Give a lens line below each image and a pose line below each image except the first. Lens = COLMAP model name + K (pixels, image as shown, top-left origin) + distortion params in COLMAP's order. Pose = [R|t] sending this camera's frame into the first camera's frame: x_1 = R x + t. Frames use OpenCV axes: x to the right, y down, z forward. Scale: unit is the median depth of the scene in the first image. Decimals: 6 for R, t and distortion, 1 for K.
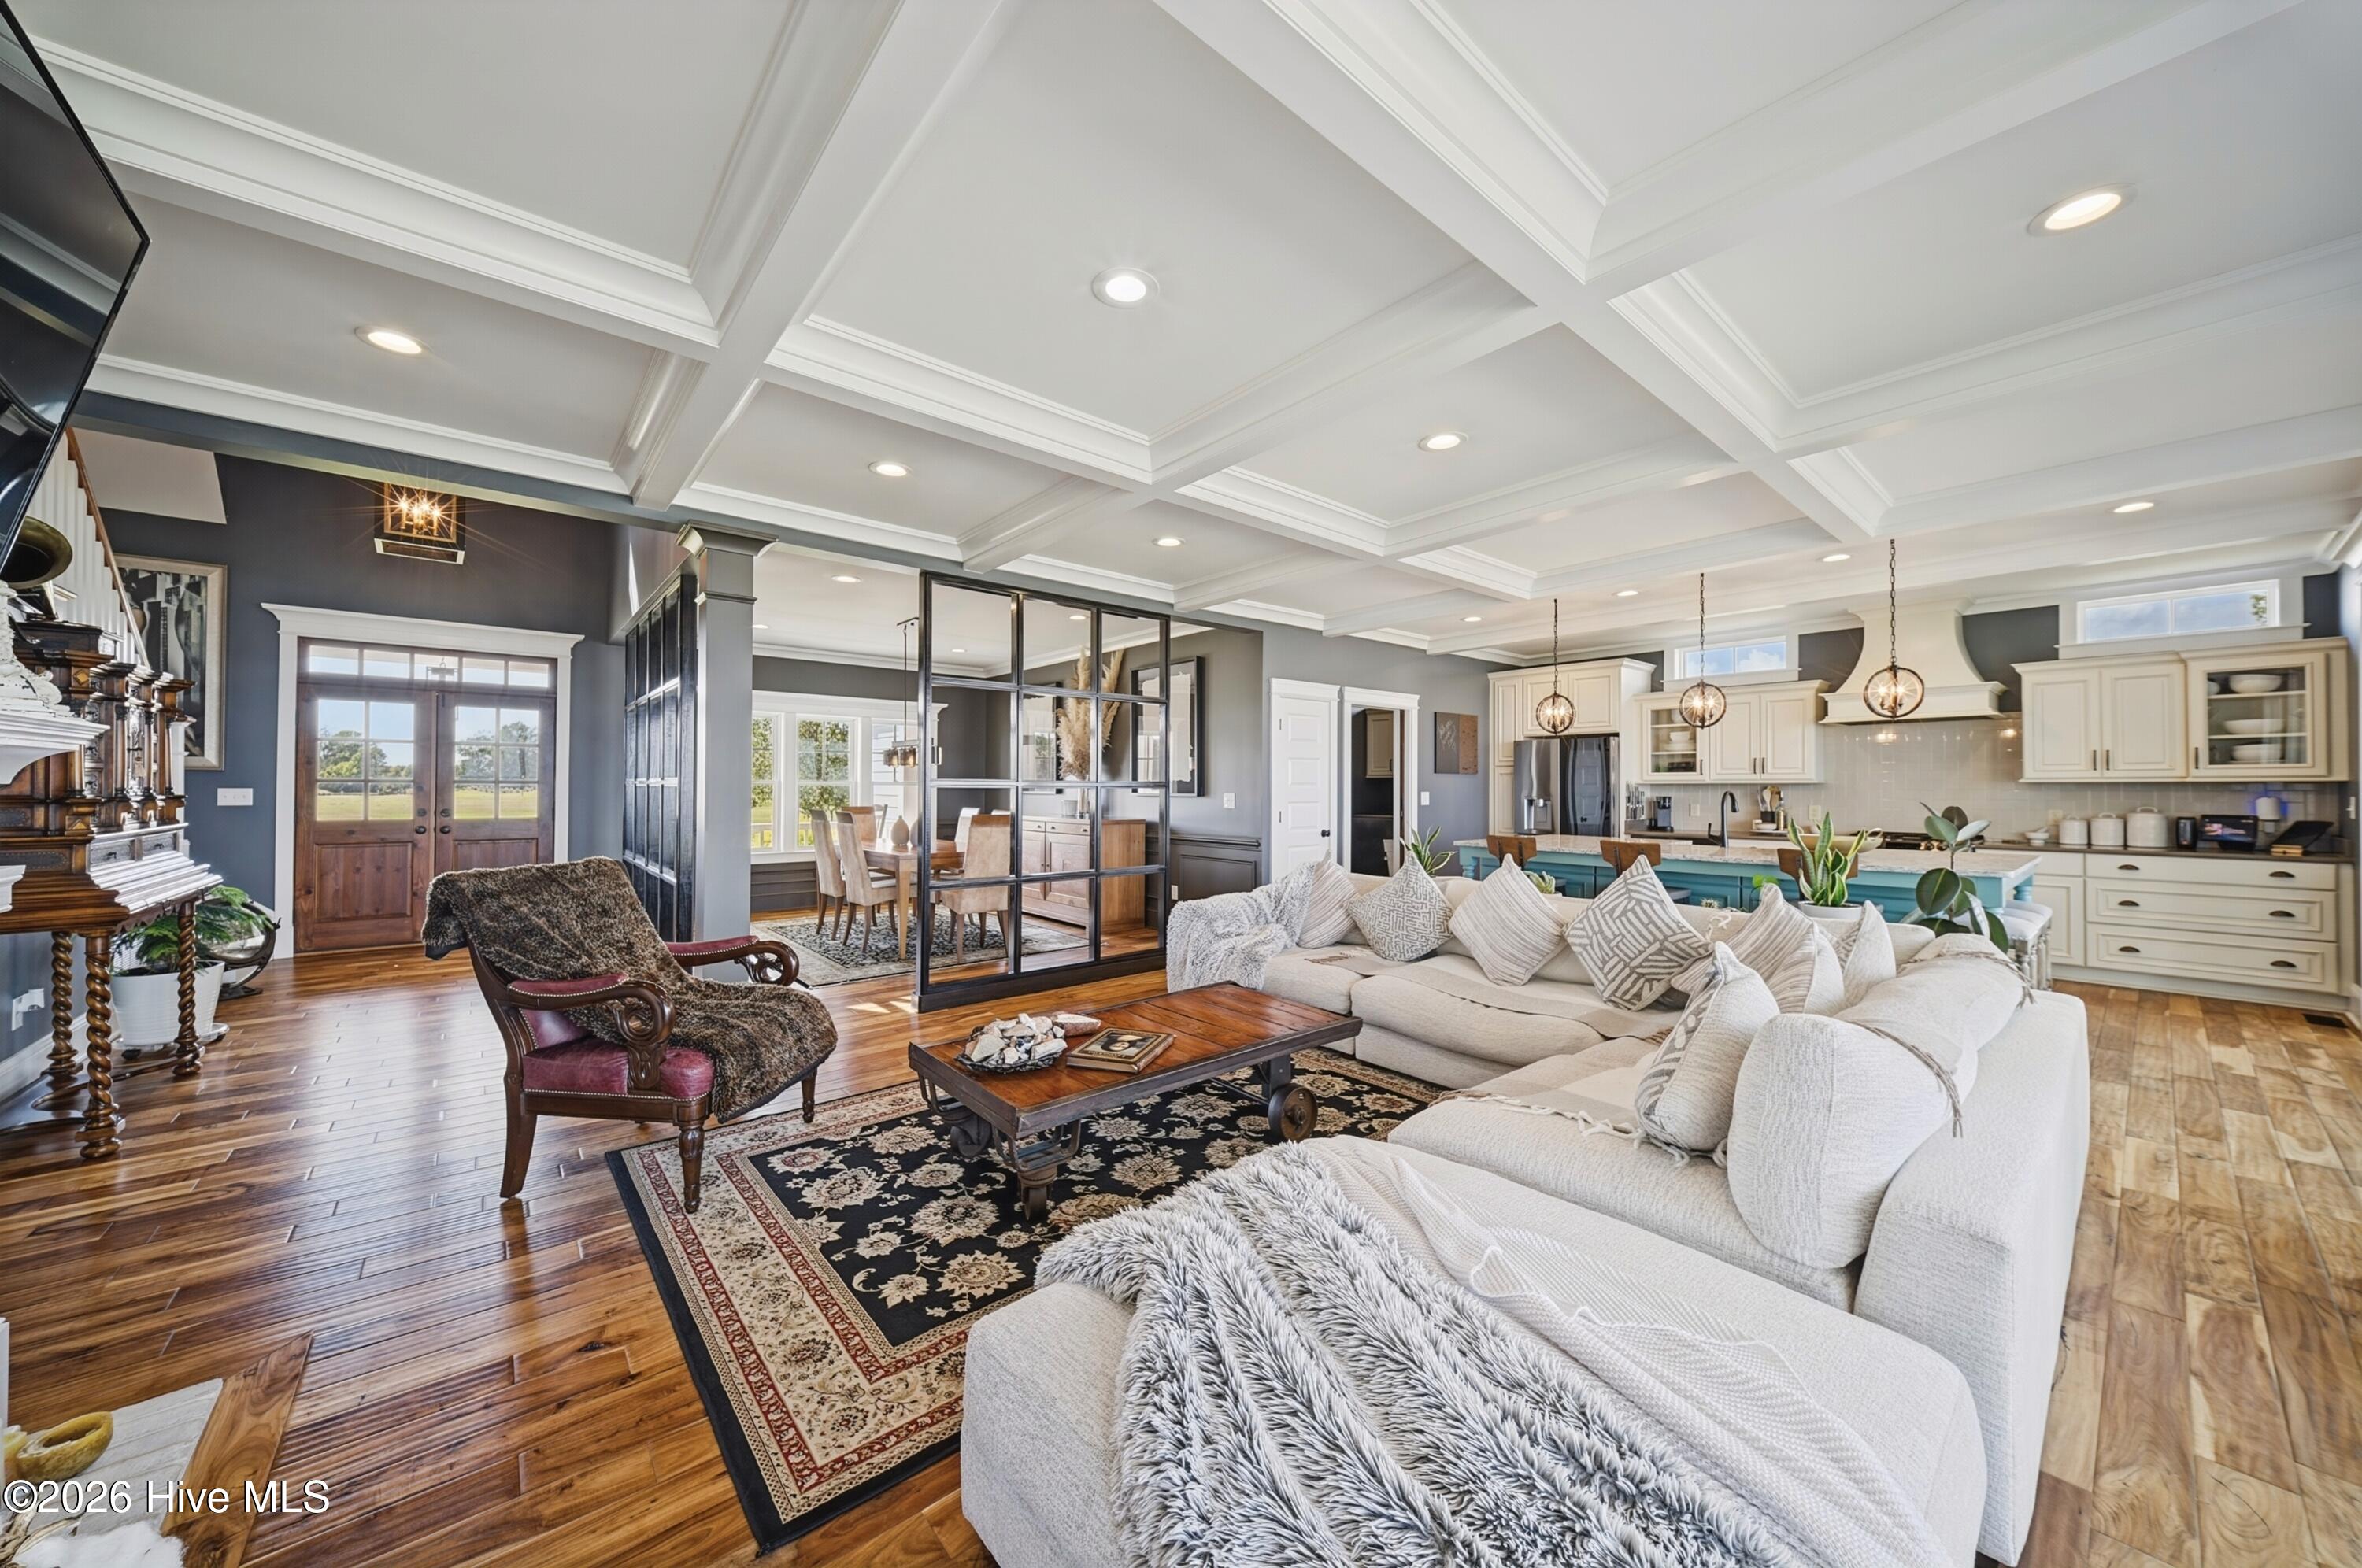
lens RADIAL K [[828.5, 0, 1175.2], [0, 828.5, 779.8], [0, 0, 1]] dist [0.003388, -0.002766]
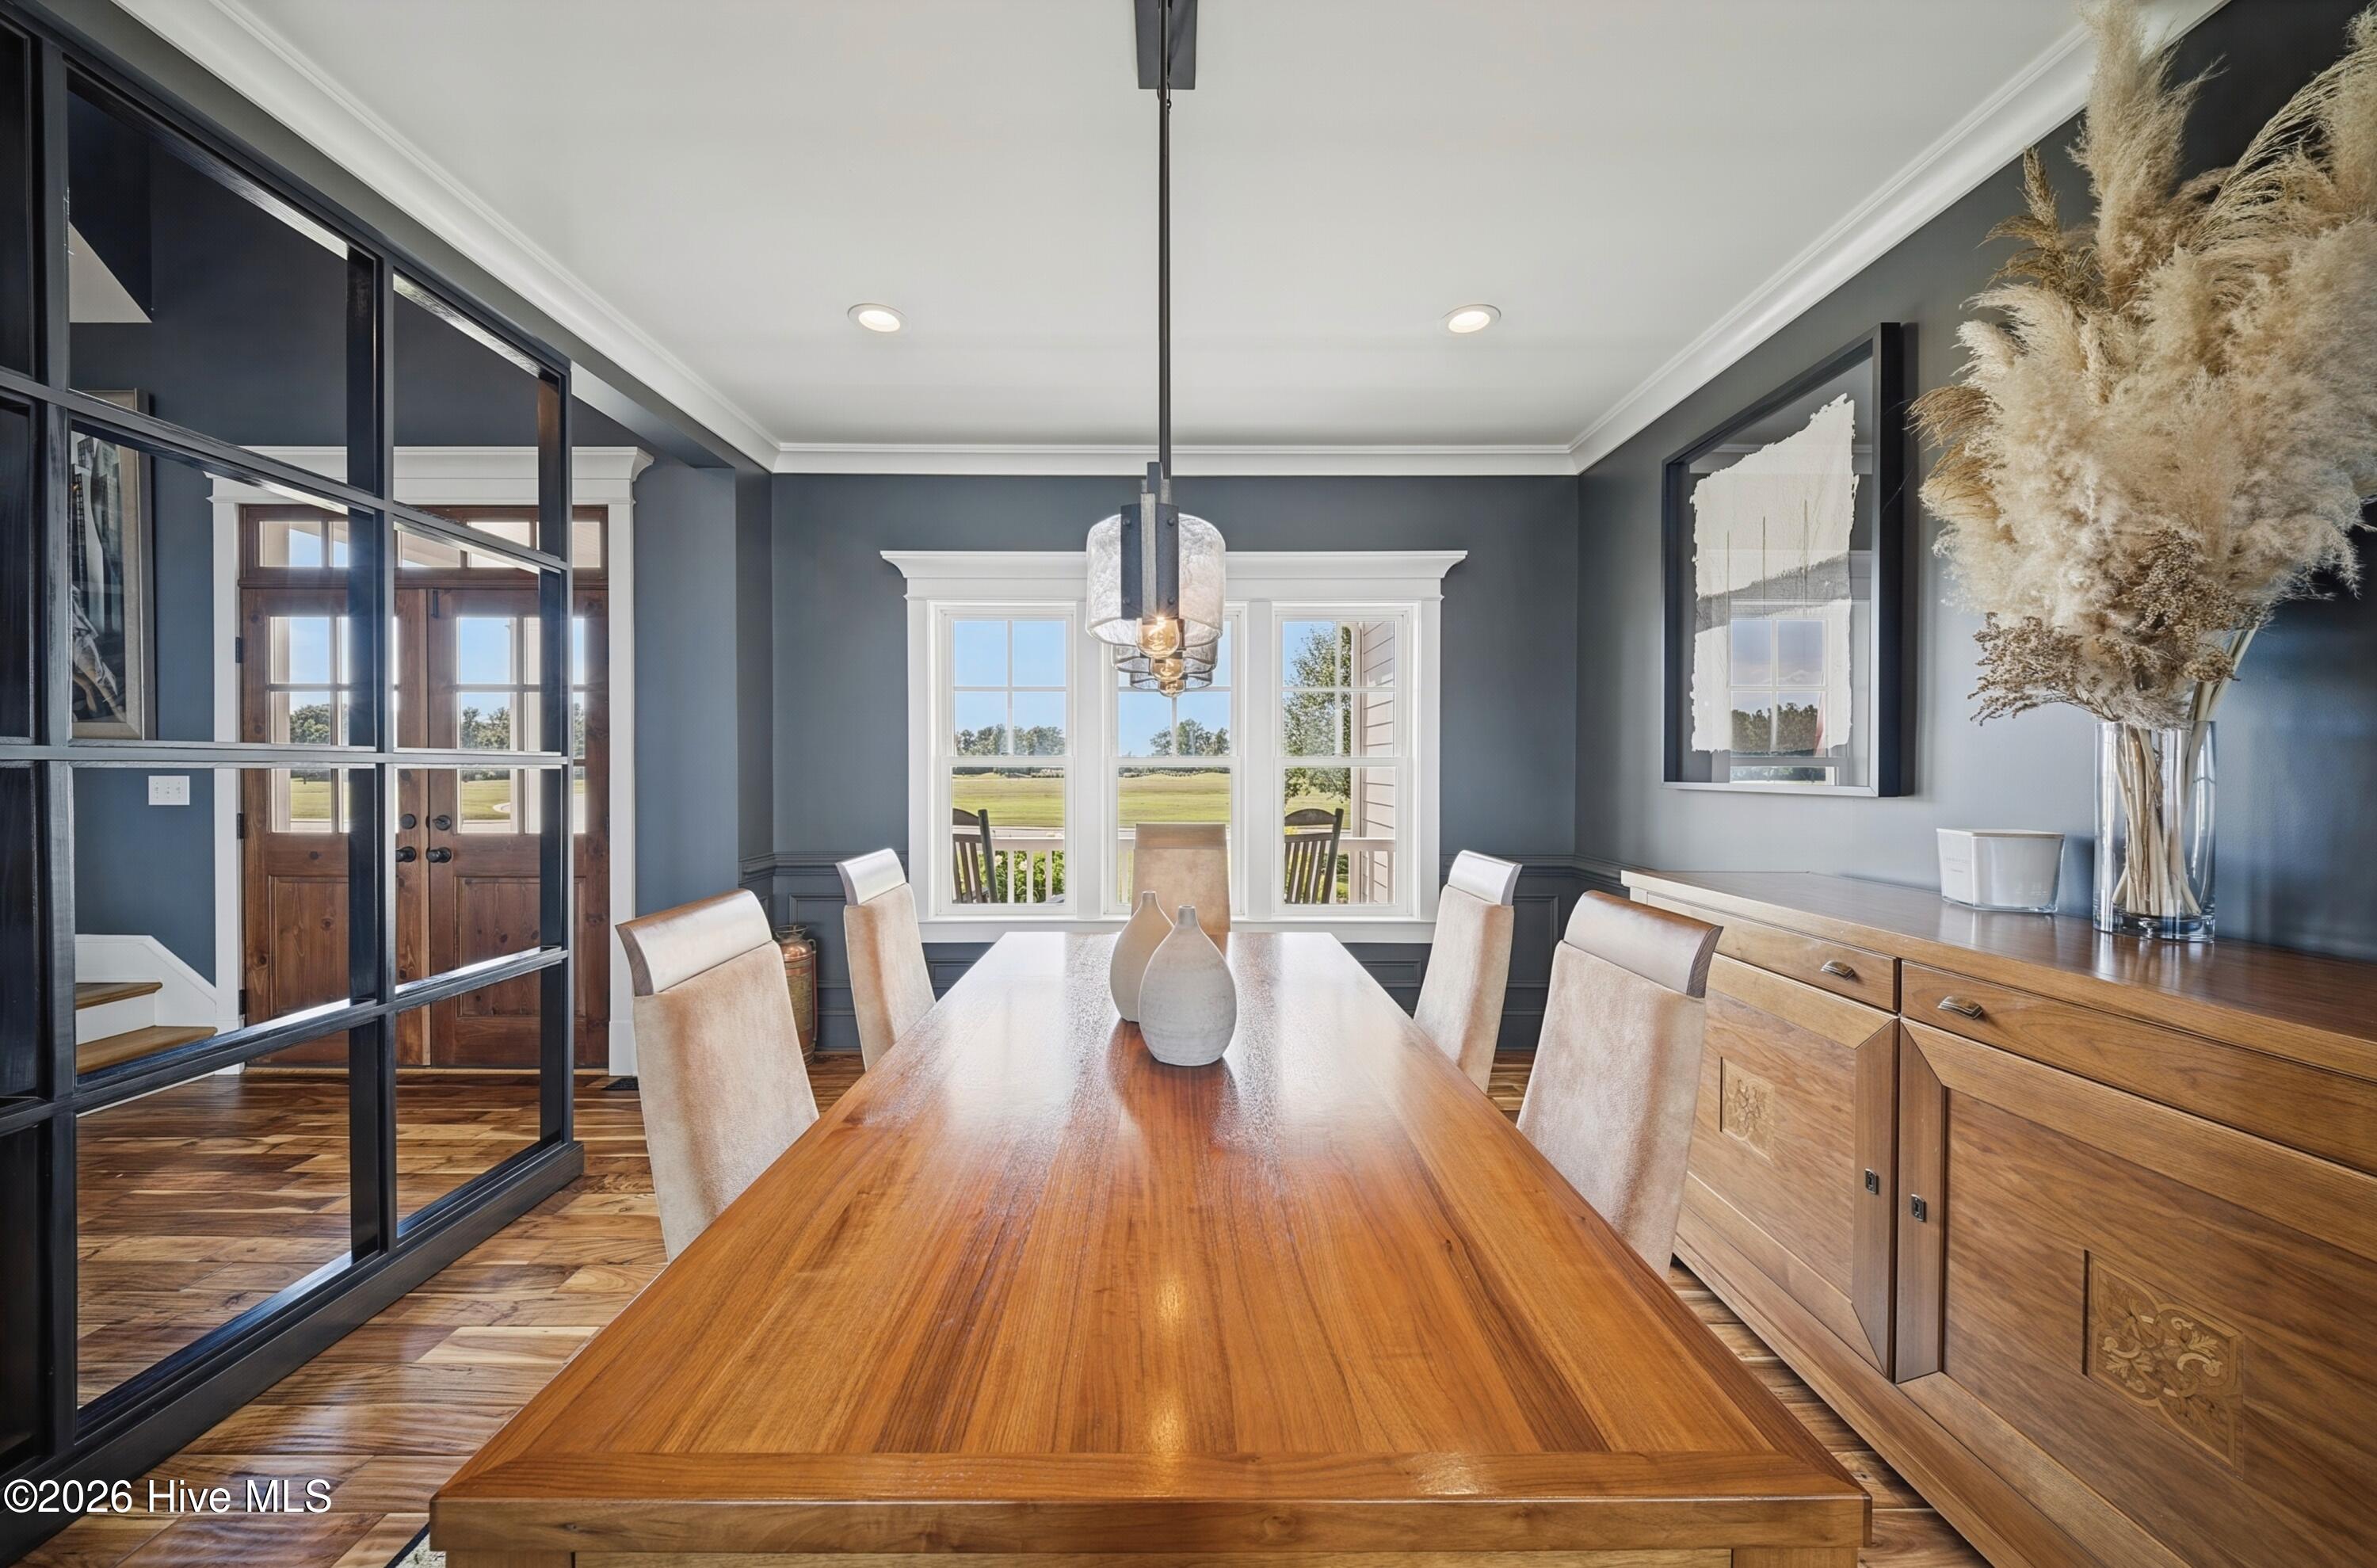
lens RADIAL K [[833.9, 0, 1173.5], [0, 833.9, 777.3], [0, 0, 1]] dist [0.003388, -0.002766]
pose [[0.763007, 0.001802, -0.646388, -0.459215], [0.006585, 0.999923, 0.010561, 0.021744], [0.646357, -0.012315, 0.762936, 2.156250]]
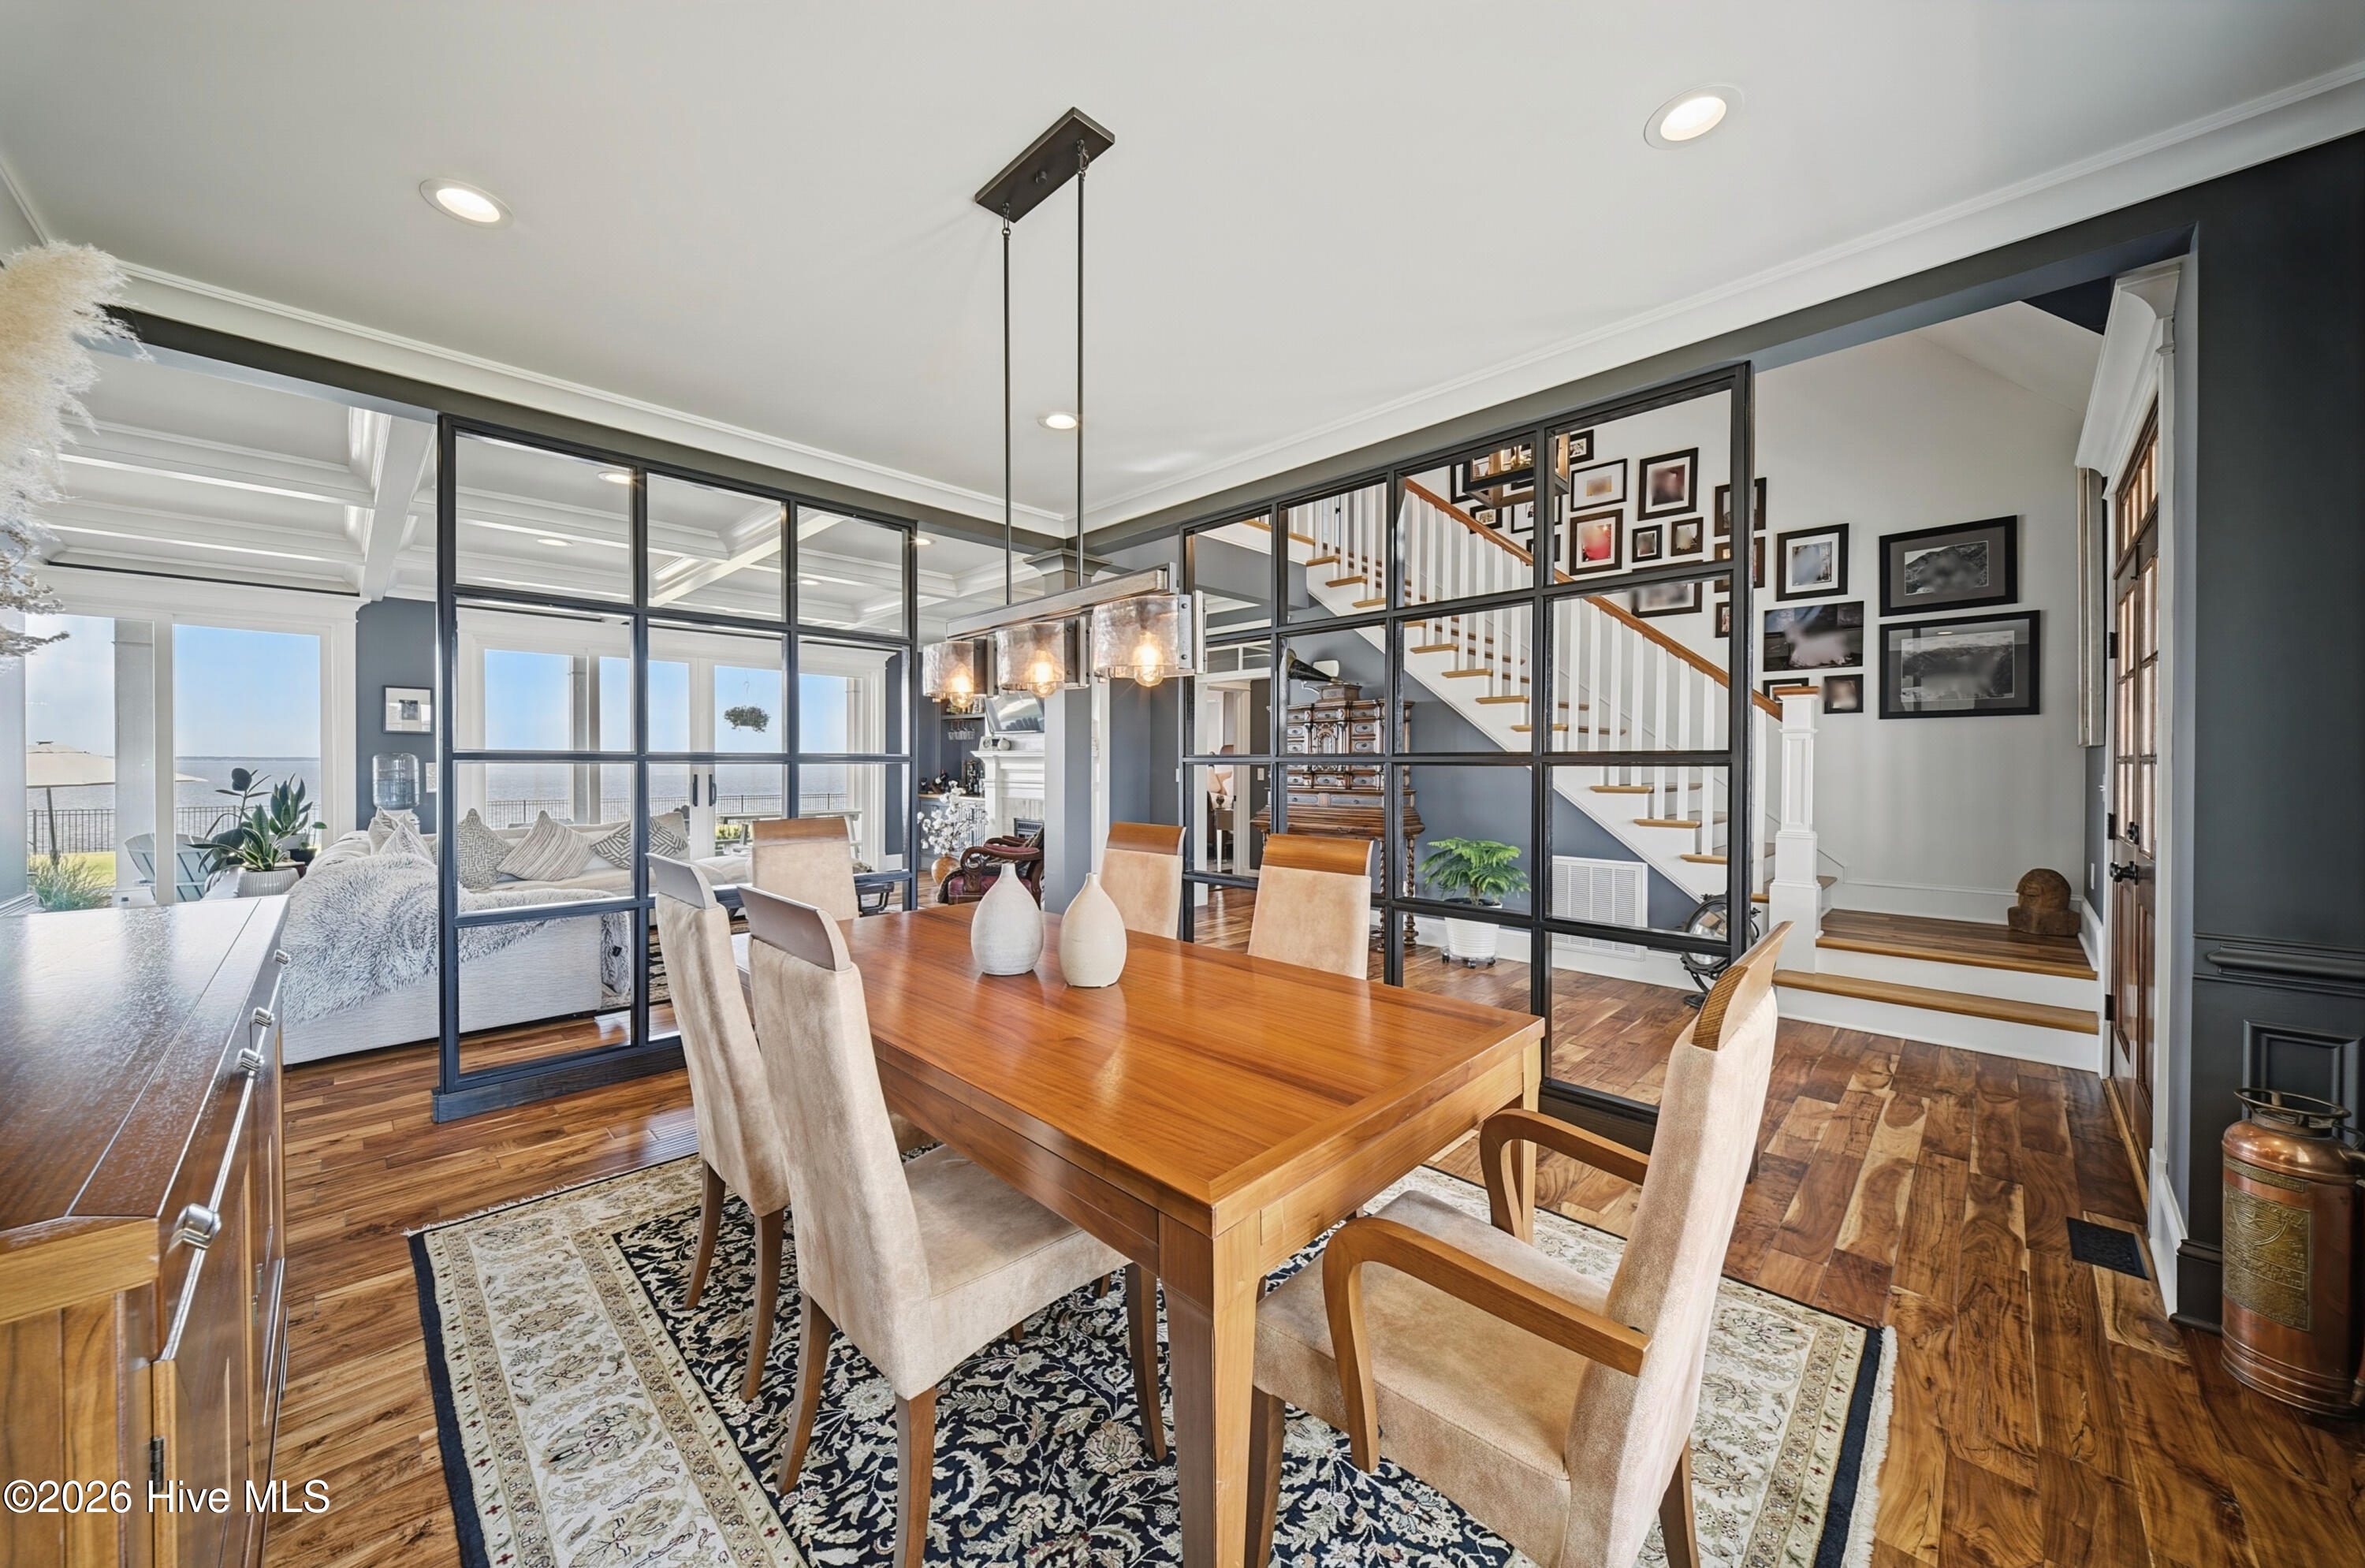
lens RADIAL K [[829.7, 0, 1174.5], [0, 829.7, 777.8], [0, 0, 1]] dist [0.003388, -0.002766]
pose [[-0.995757, -0.005061, -0.091883, -0.866683], [-0.005577, 0.999970, 0.005362, 0.030435], [0.091853, 0.005852, -0.995755, 3.277716]]
